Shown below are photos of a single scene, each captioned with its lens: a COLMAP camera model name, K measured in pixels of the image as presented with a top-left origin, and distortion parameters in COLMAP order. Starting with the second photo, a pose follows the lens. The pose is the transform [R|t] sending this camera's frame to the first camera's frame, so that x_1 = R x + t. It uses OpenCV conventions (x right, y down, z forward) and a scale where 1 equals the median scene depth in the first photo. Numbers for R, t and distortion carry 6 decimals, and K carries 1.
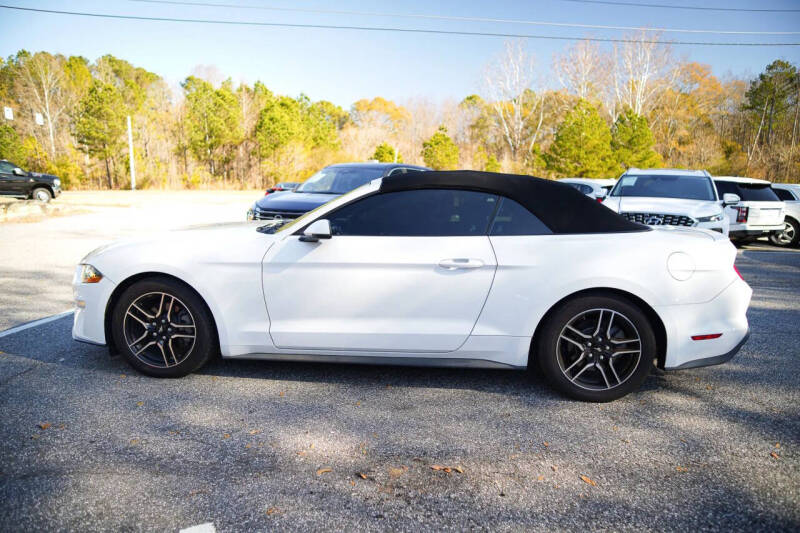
lens RADIAL K [[769.0, 0, 397.4], [0, 769.0, 266.6], [0, 0, 1]] dist [-0.168318, 0.240334]
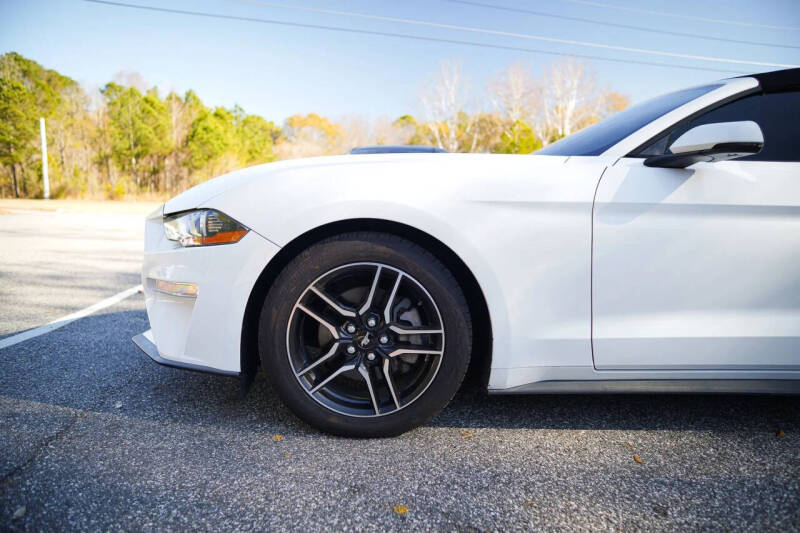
lens RADIAL K [[688.1, 0, 400.9], [0, 688.1, 263.5], [0, 0, 1]] dist [-0.141768, 0.232139]
pose [[0.981908, 0.006493, 0.189246, -0.082515], [0.001631, 0.999085, -0.042740, 0.011567], [-0.189350, 0.042275, 0.980999, 0.122361]]
